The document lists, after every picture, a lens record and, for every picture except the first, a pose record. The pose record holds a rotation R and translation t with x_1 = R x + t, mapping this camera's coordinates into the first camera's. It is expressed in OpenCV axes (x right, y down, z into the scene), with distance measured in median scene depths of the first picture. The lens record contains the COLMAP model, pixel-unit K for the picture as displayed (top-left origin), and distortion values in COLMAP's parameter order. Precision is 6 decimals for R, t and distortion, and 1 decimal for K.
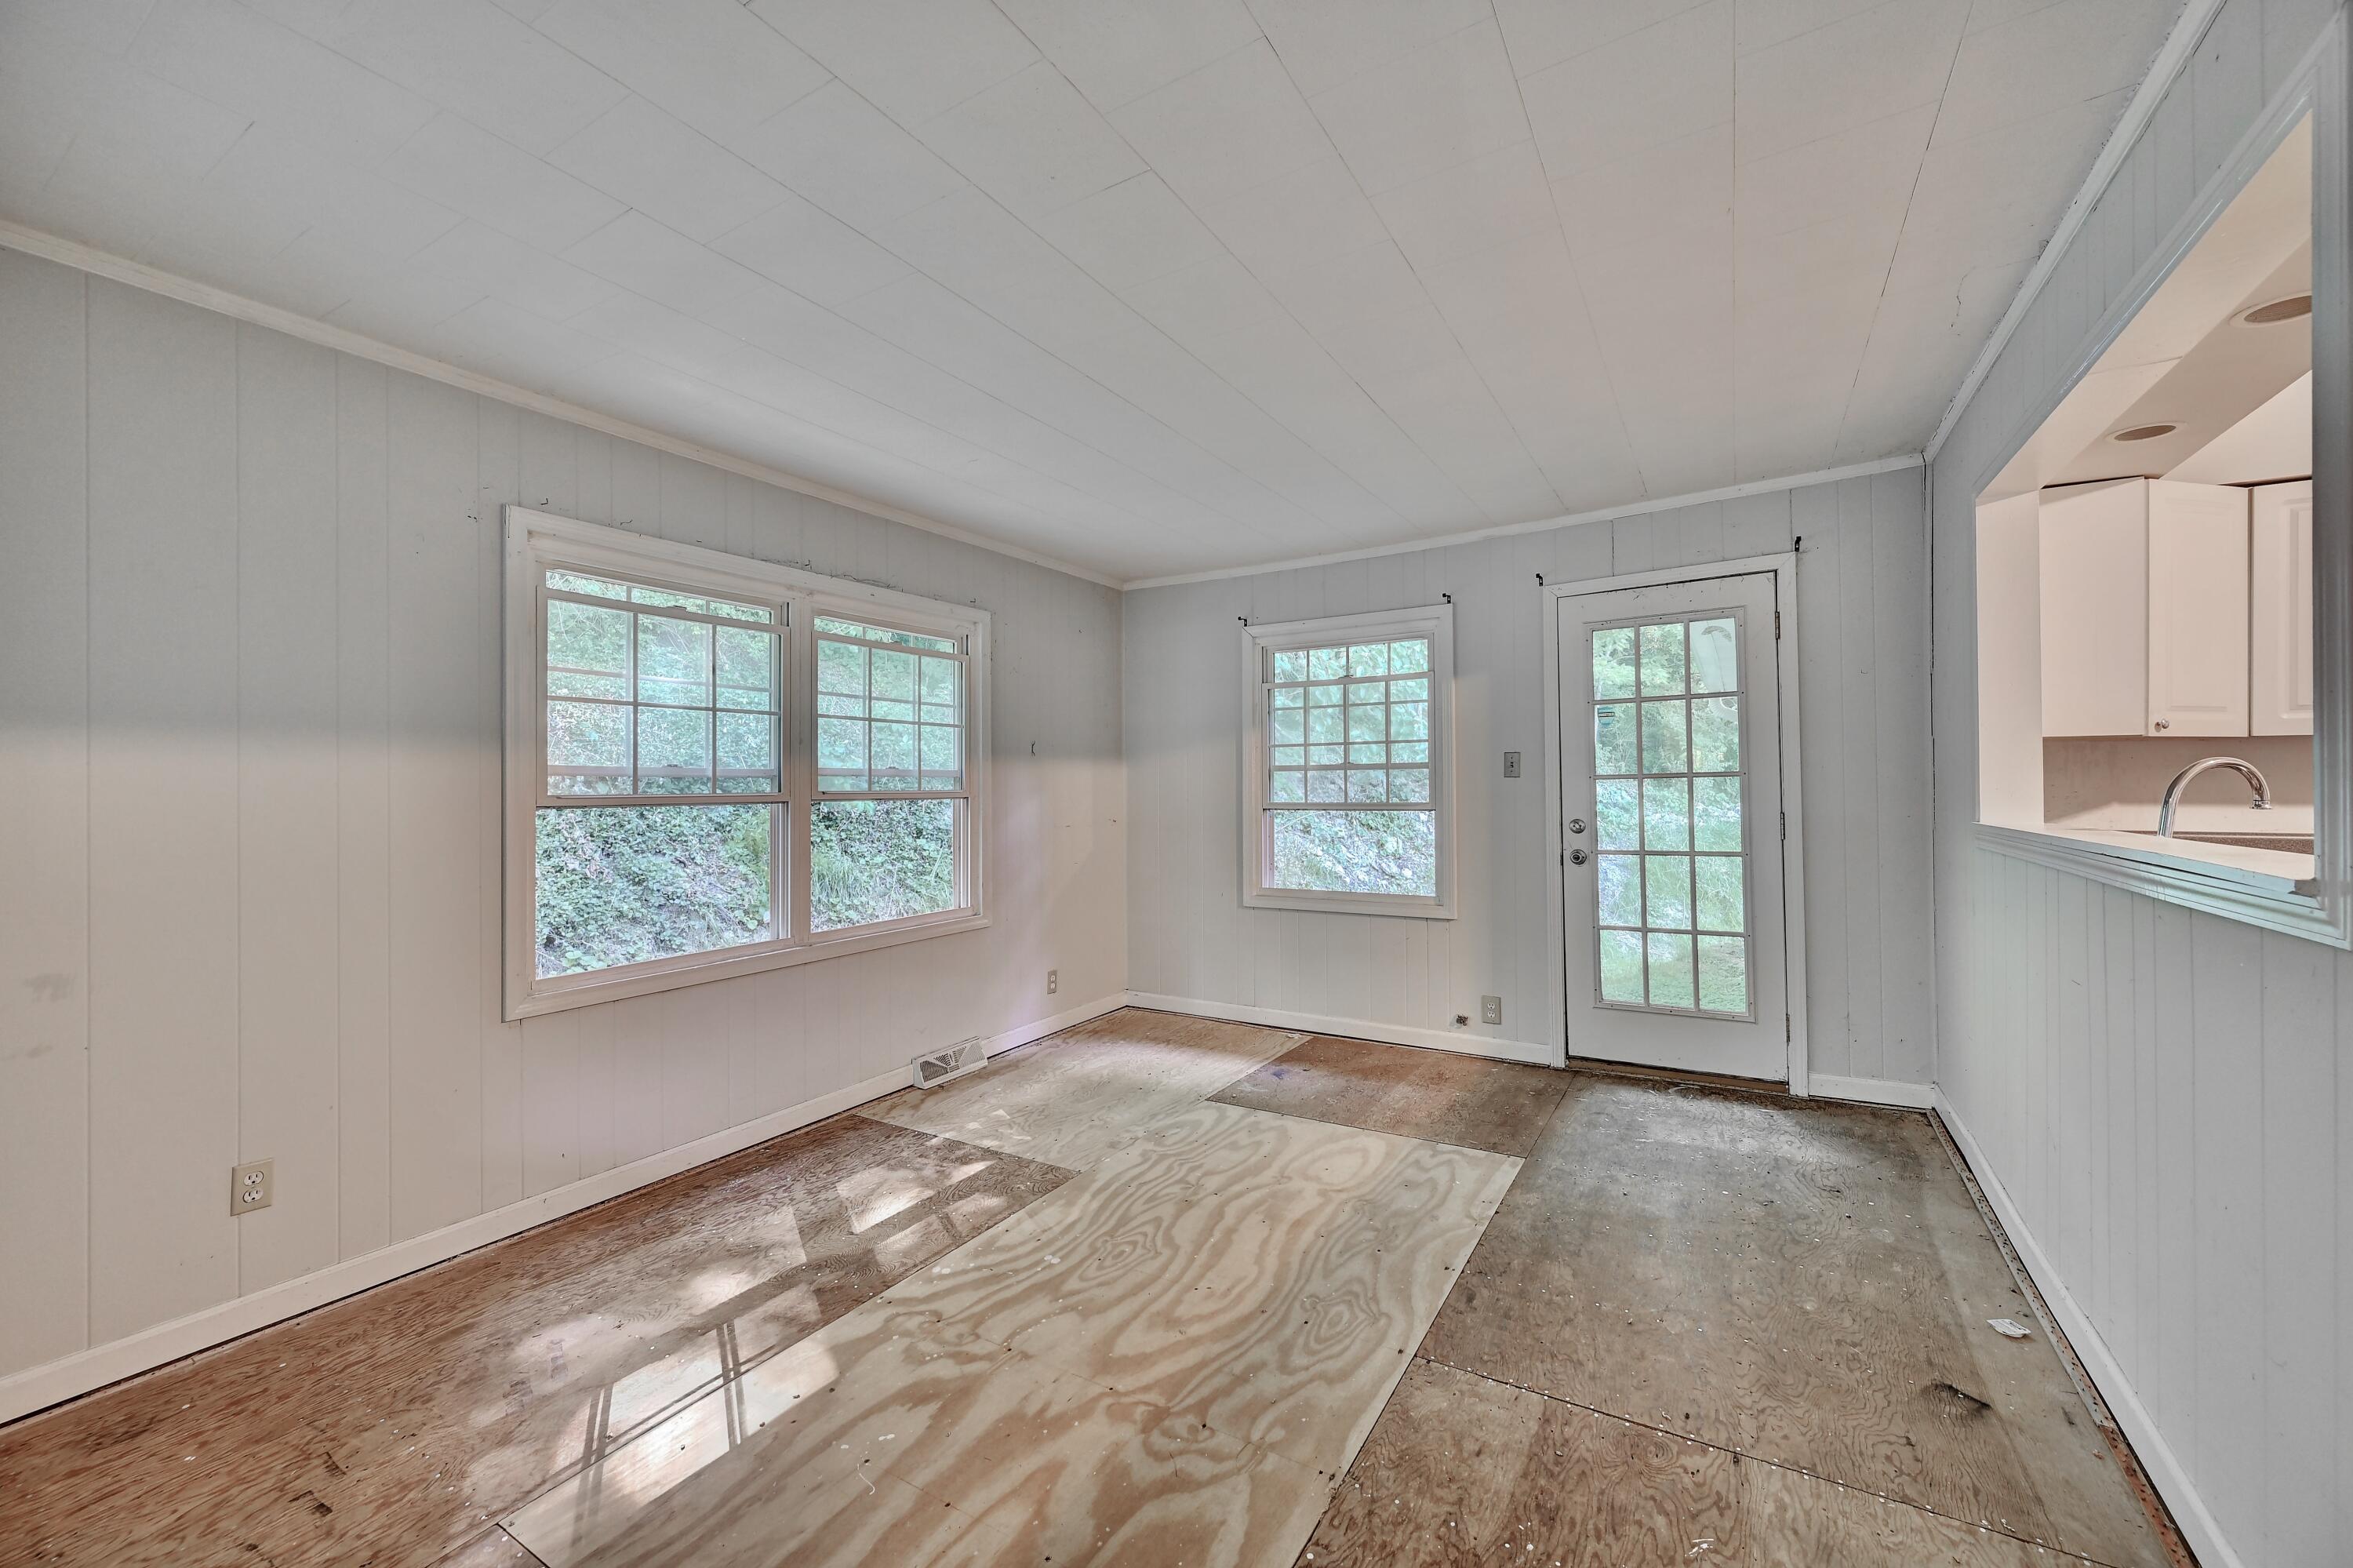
lens RADIAL K [[918.0, 0, 1177.5], [0, 918.0, 781.9], [0, 0, 1]] dist [-0.002281, -0.000177]
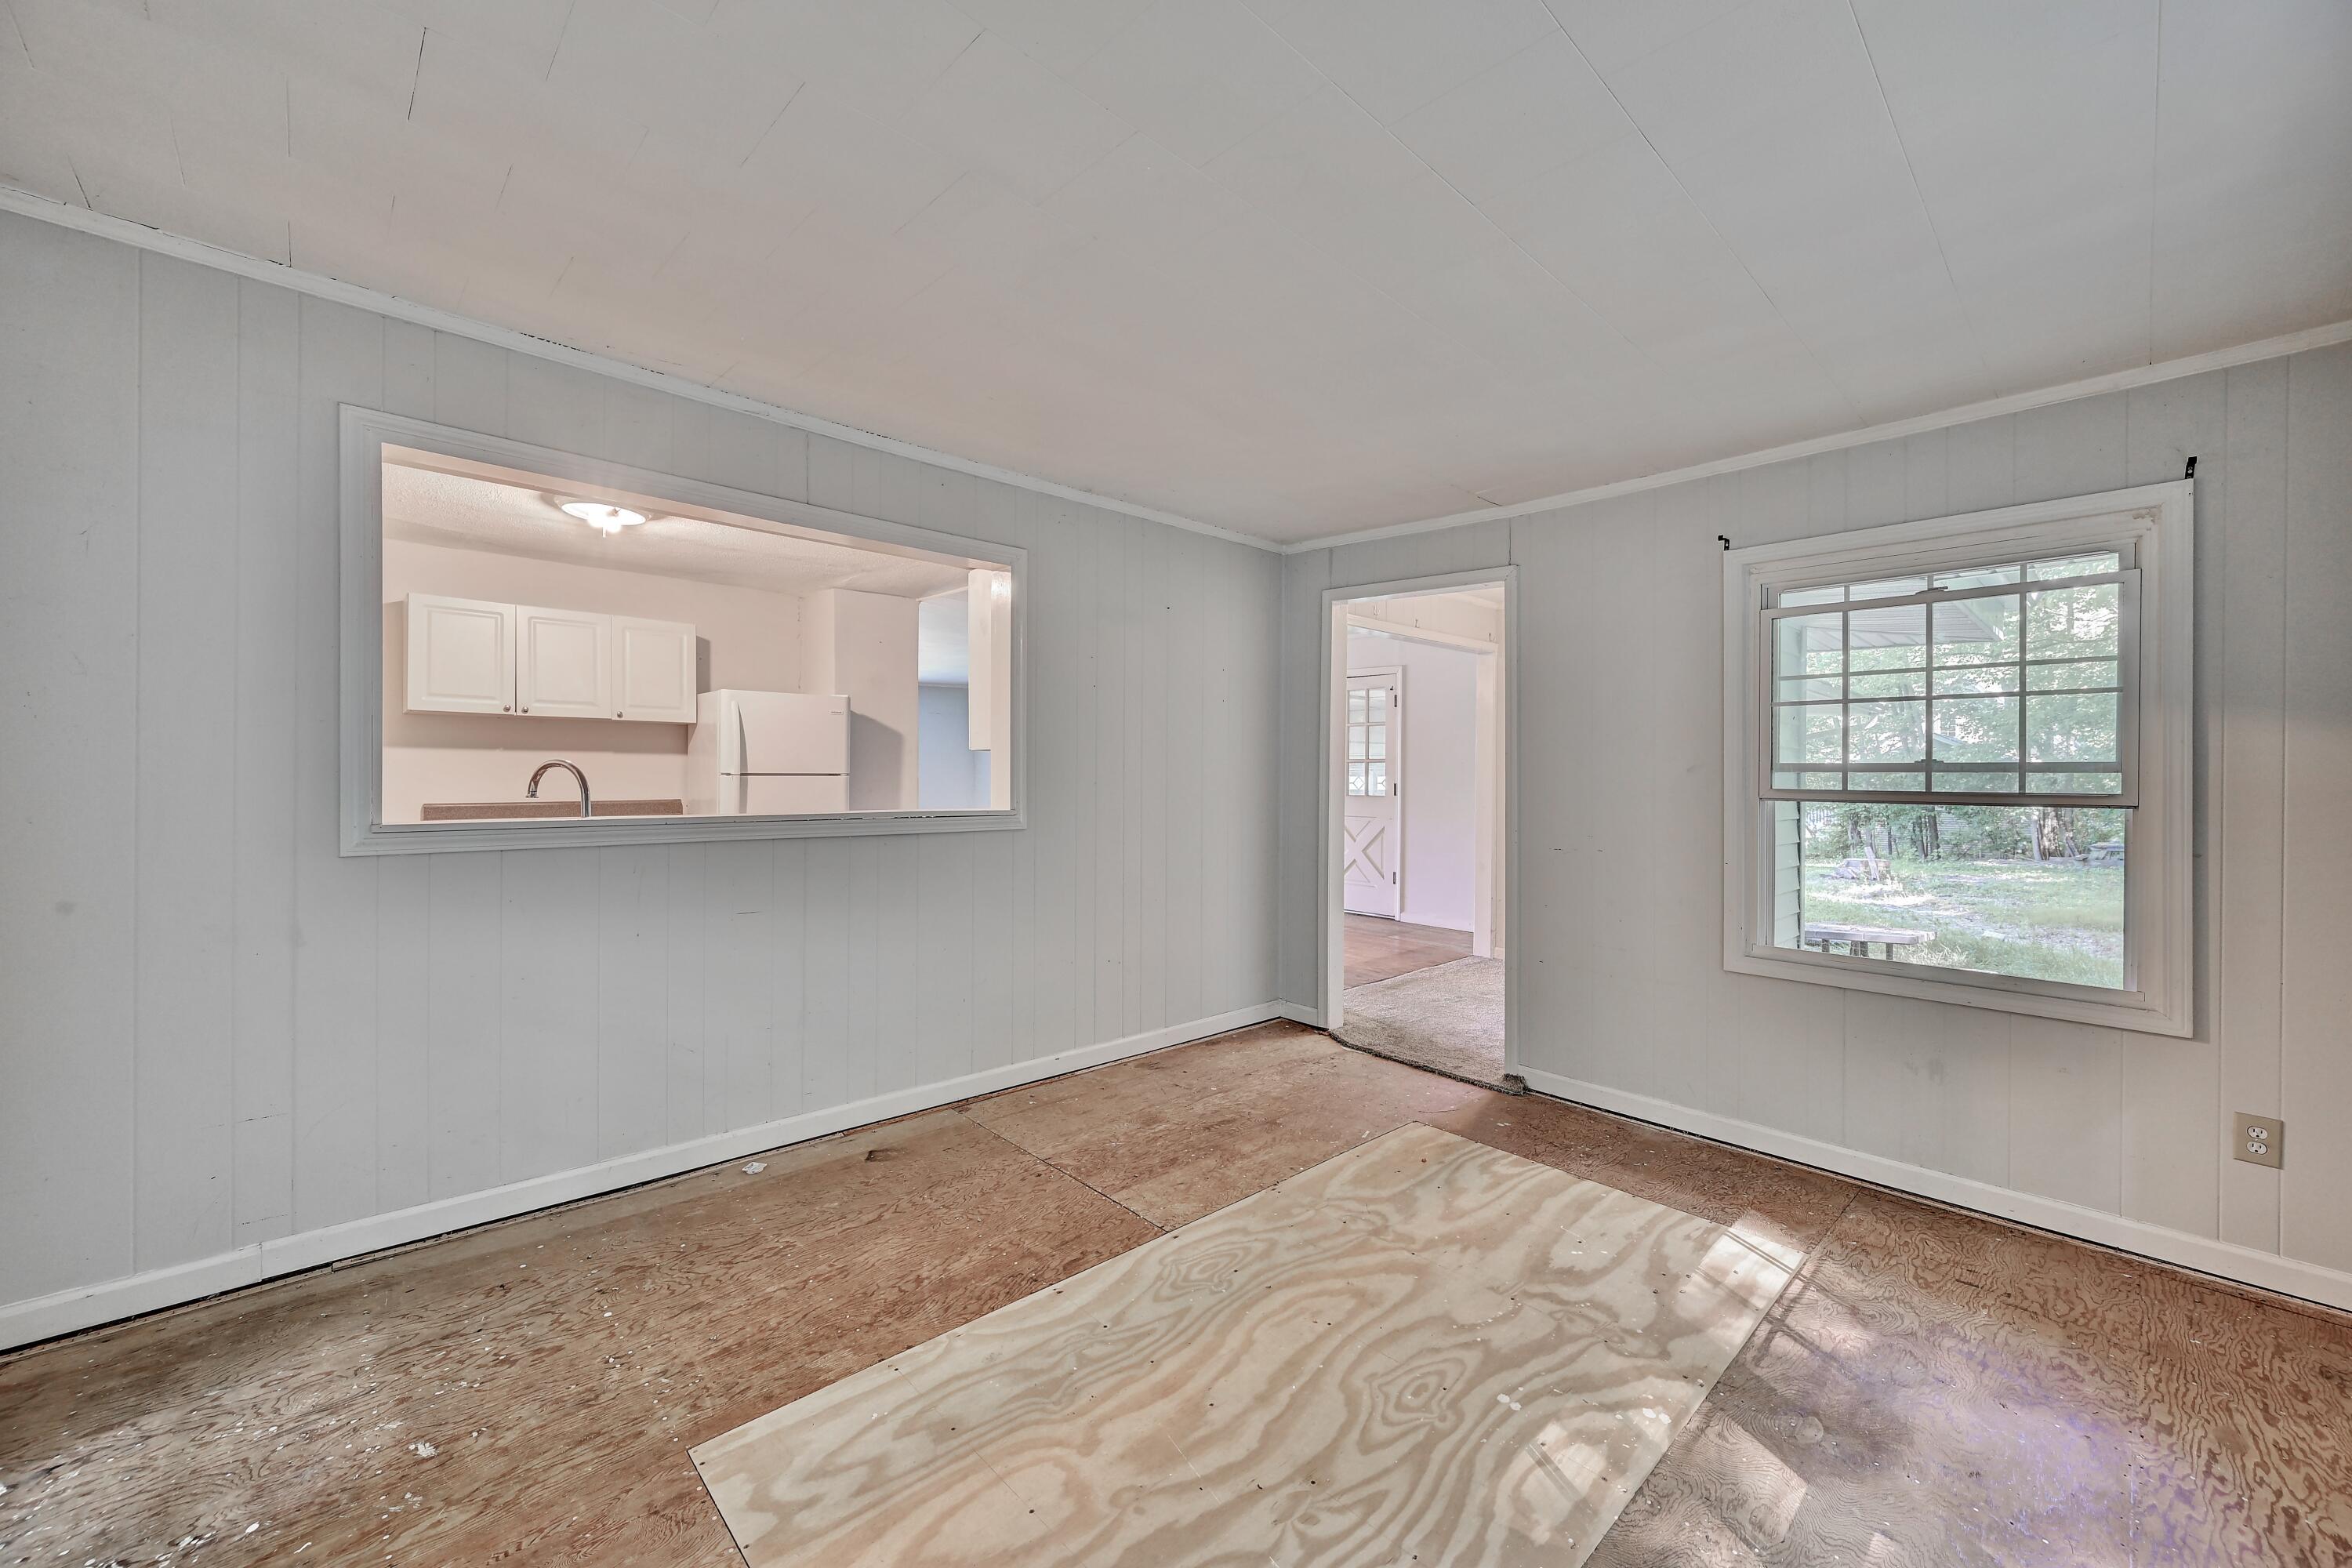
lens RADIAL K [[917.6, 0, 1177.0], [0, 917.6, 781.9], [0, 0, 1]] dist [-0.002281, -0.000177]
pose [[-0.965330, -0.002743, 0.261017, -0.073031], [-0.001888, 0.999992, 0.003526, -0.000380], [-0.261025, 0.002911, -0.965328, 1.971113]]
